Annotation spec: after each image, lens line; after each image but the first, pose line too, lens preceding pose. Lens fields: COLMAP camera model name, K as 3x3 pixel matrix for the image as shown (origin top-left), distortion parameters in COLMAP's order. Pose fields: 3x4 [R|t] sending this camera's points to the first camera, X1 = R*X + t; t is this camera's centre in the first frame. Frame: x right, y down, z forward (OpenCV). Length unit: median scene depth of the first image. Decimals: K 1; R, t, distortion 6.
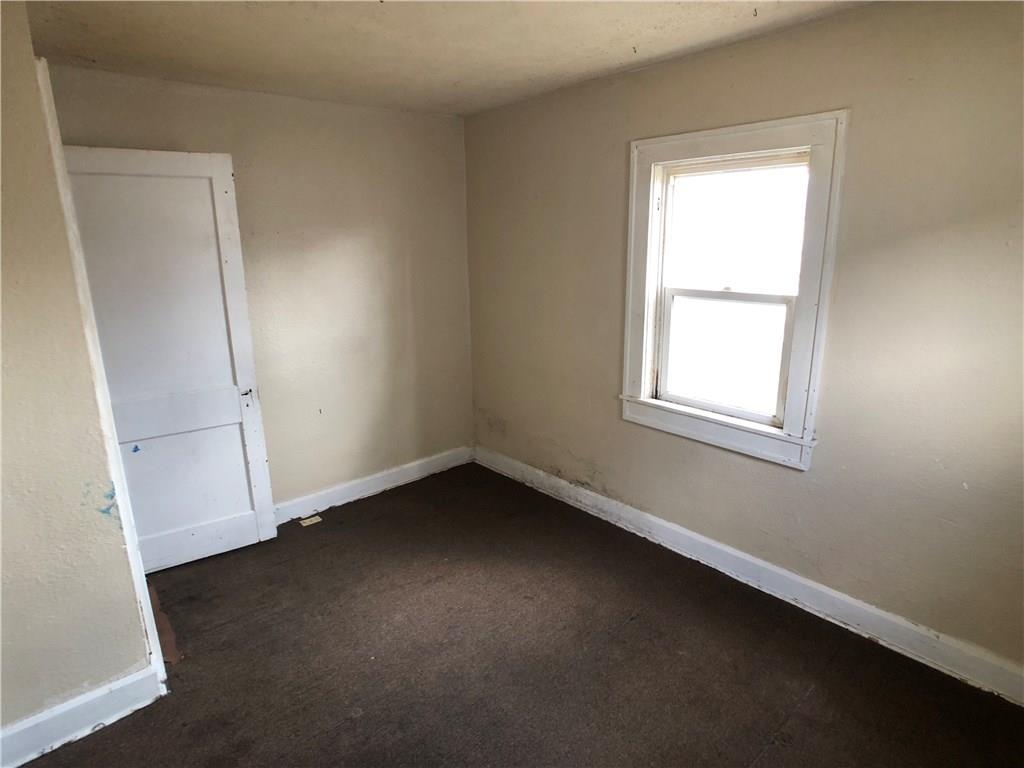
lens RADIAL K [[573.6, 0, 512.2], [0, 573.6, 385.4], [0, 0, 1]] dist [-0.020651, 0.000608]
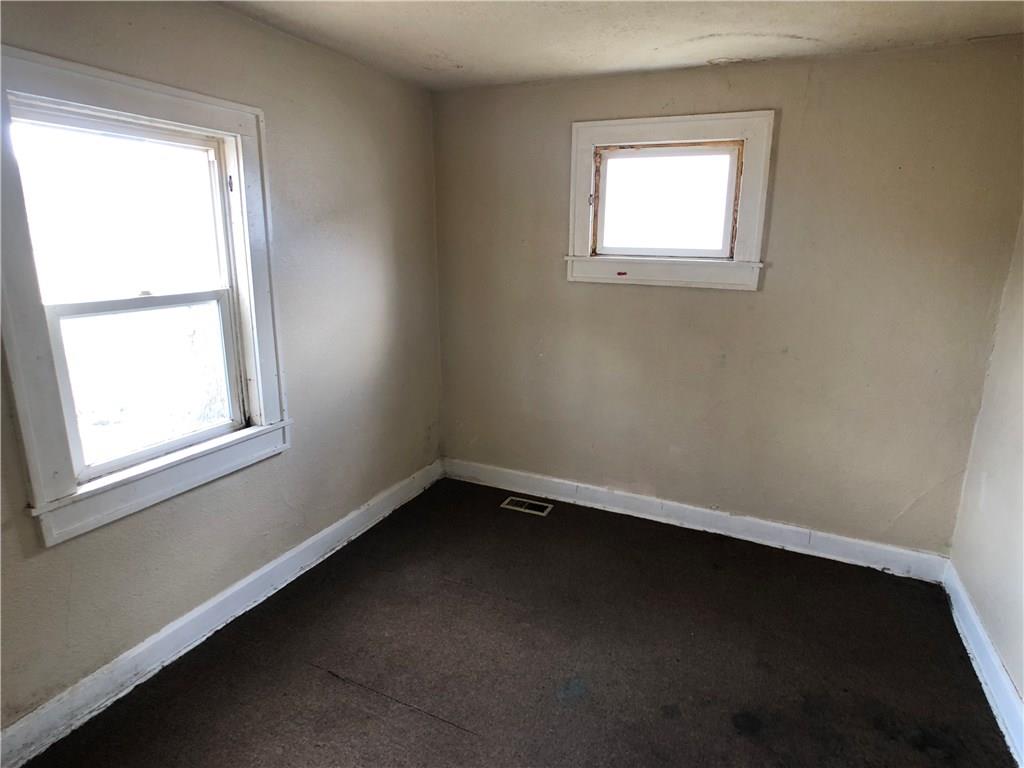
lens RADIAL K [[573.6, 0, 513.8], [0, 573.6, 384.6], [0, 0, 1]] dist [-0.020651, 0.000608]
pose [[-0.403355, -0.213969, 0.889675, -0.514303], [0.229209, 0.917654, 0.324615, -0.186629], [-0.885871, 0.334857, -0.321097, 0.828714]]
